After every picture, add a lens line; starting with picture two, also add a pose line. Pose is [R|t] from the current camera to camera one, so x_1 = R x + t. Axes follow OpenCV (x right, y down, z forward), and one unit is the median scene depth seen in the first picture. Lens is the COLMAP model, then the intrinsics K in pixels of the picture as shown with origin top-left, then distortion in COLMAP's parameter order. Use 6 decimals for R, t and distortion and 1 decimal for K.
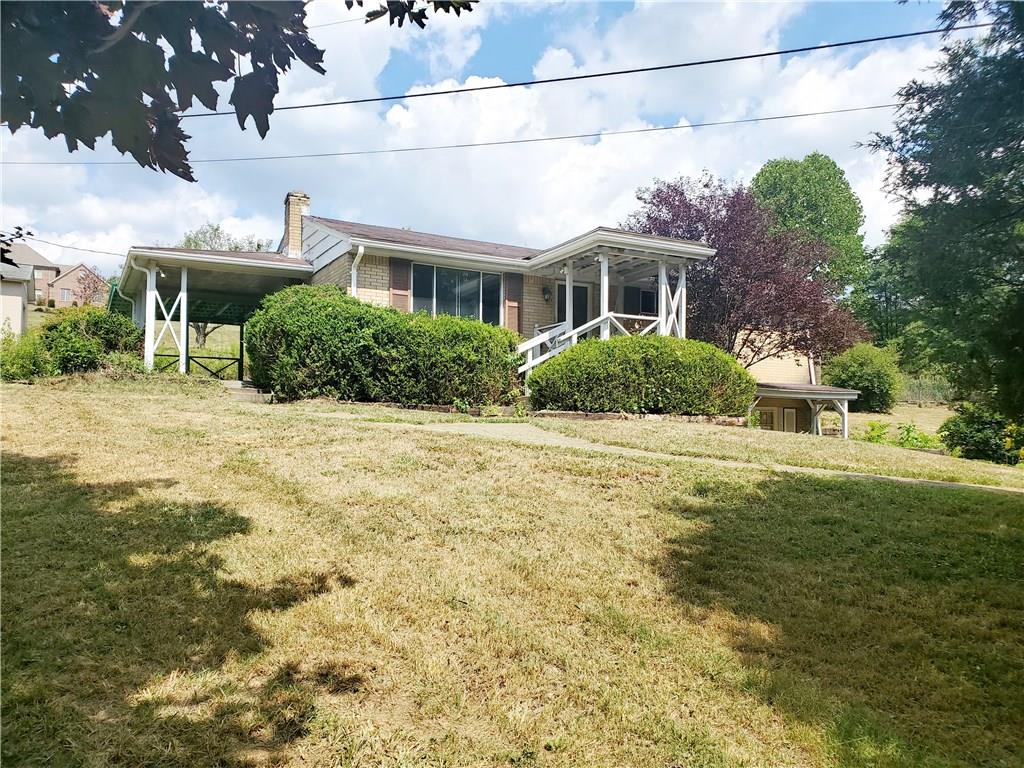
lens RADIAL K [[776.0, 0, 511.3], [0, 776.0, 384.7], [0, 0, 1]] dist [-0.001556, -0.001260]
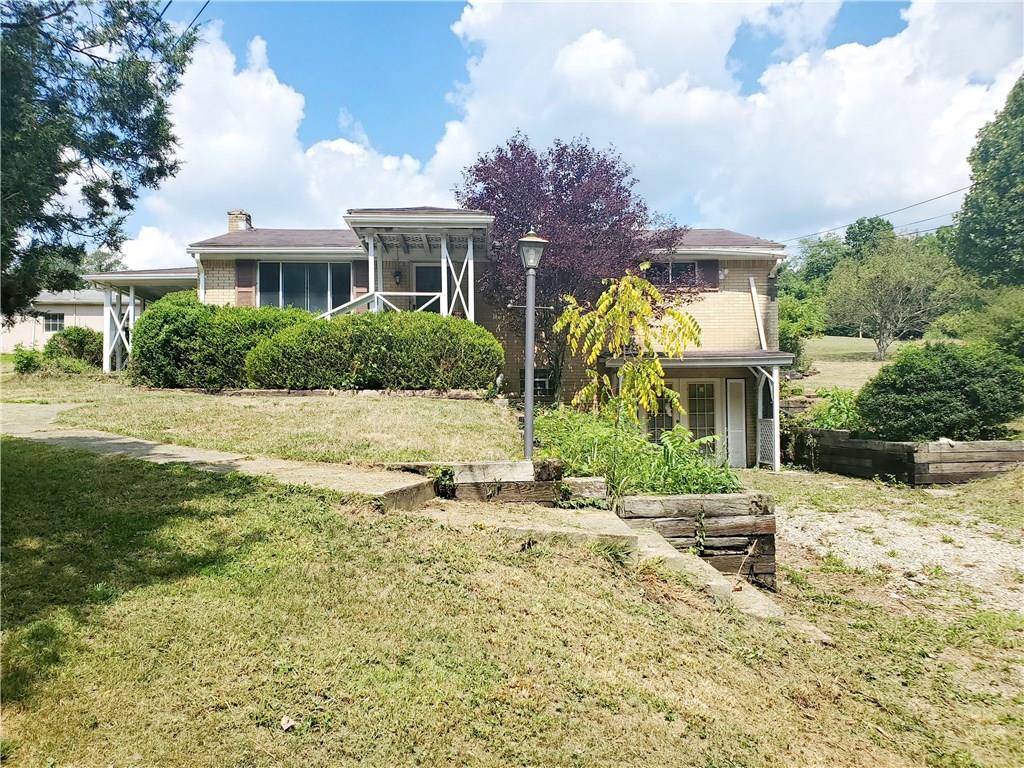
lens RADIAL K [[776.0, 0, 511.3], [0, 776.0, 385.2], [0, 0, 1]] dist [-0.001556, -0.001260]
pose [[0.909039, -0.036810, -0.415082, 0.735215], [0.043344, 0.999040, 0.006329, 0.031903], [0.414451, -0.023745, 0.909762, 0.145487]]
